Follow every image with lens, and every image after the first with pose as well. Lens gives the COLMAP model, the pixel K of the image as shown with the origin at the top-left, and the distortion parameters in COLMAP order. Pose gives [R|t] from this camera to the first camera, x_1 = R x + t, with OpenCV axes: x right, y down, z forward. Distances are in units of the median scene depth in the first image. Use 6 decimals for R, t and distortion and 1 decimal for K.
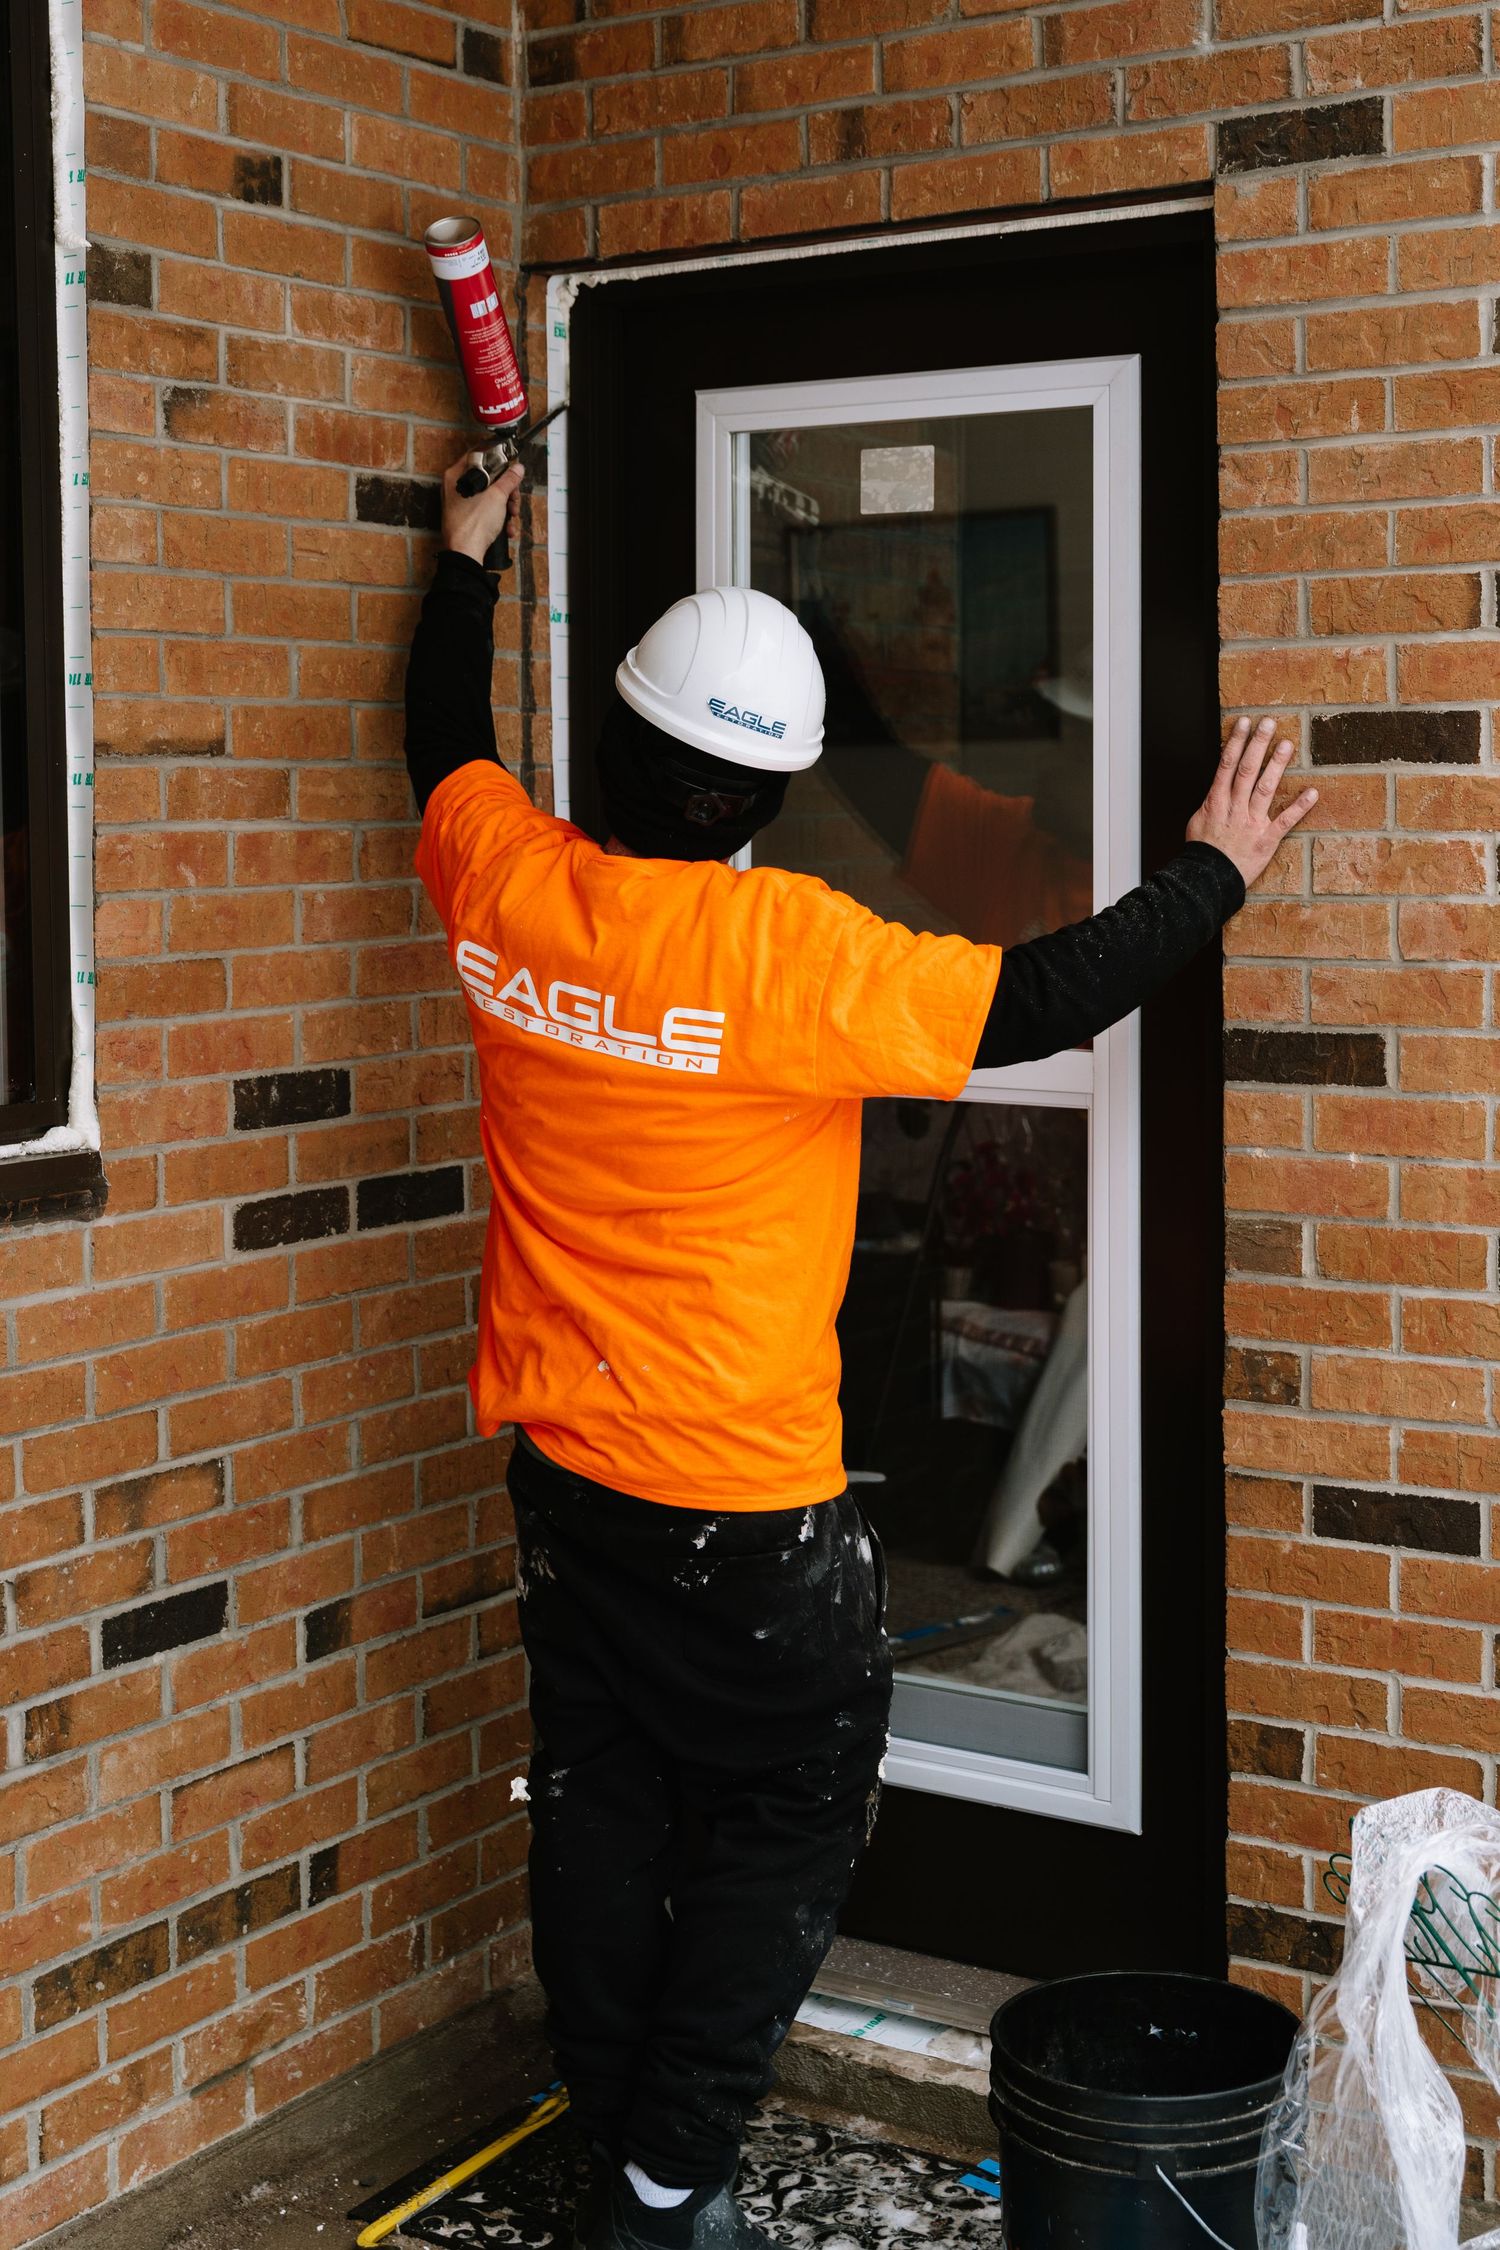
lens RADIAL K [[2921.7, 0, 891.5], [0, 2921.7, 993.8], [0, 0, 1]] dist [0.029919, 0.000000]
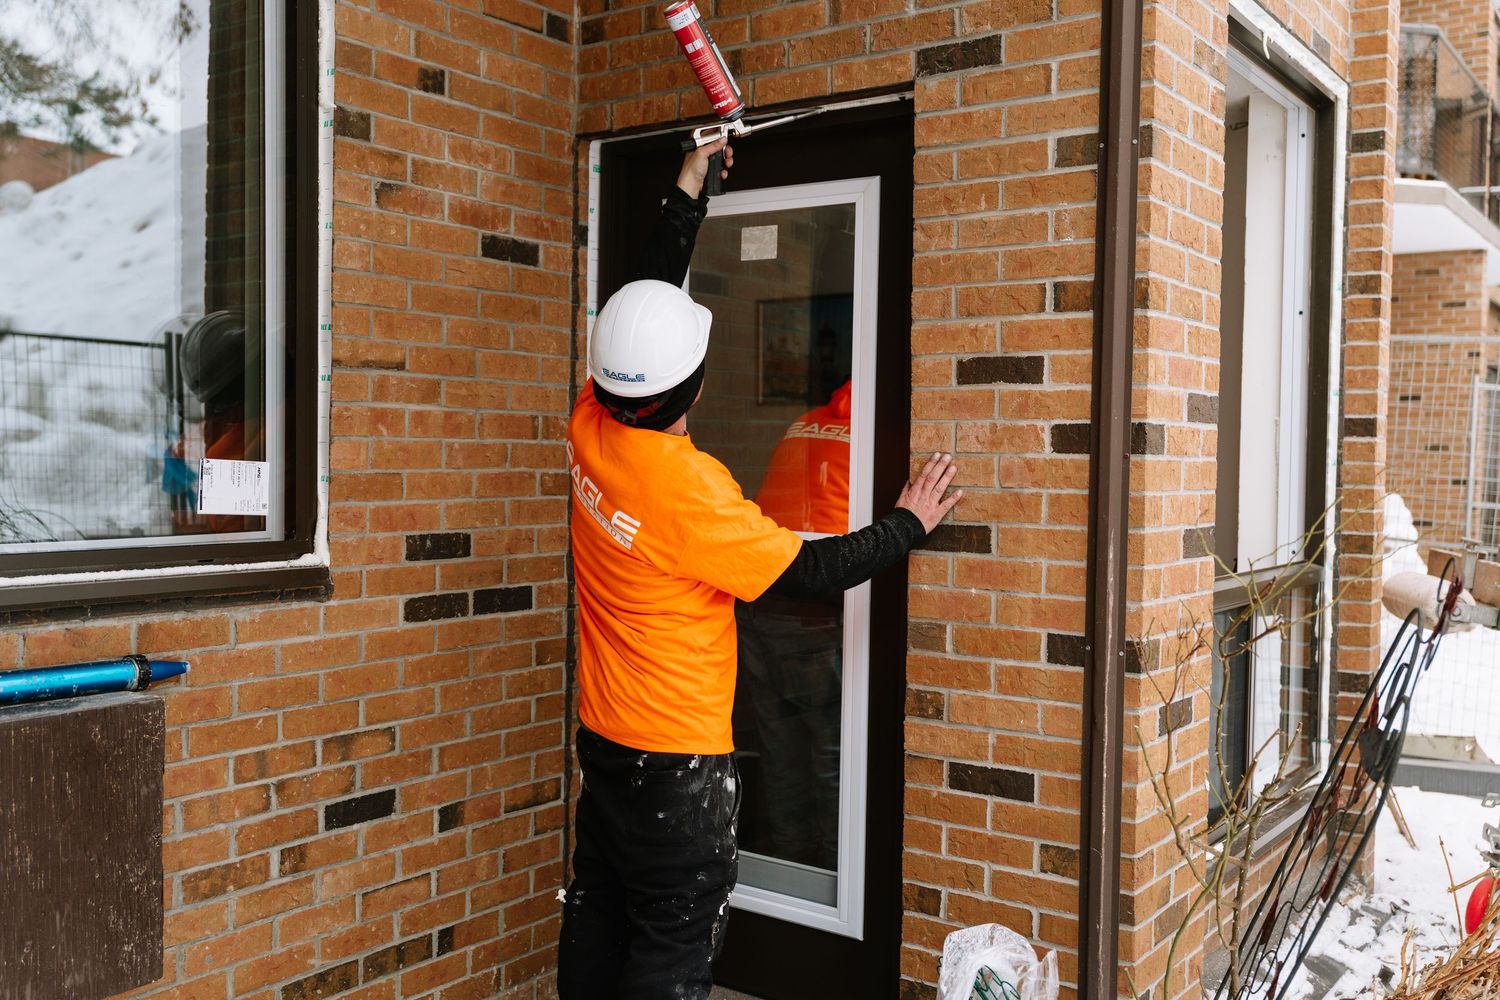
lens RADIAL K [[1348.9, 0, 747.8], [0, 1348.9, 525.4], [0, 0, 1]] dist [0.021401, -0.021947]
pose [[0.997346, 0.027766, -0.067305, 0.066702], [-0.028551, 0.999535, -0.010733, 0.026132], [0.066976, 0.012626, 0.997675, 0.106728]]
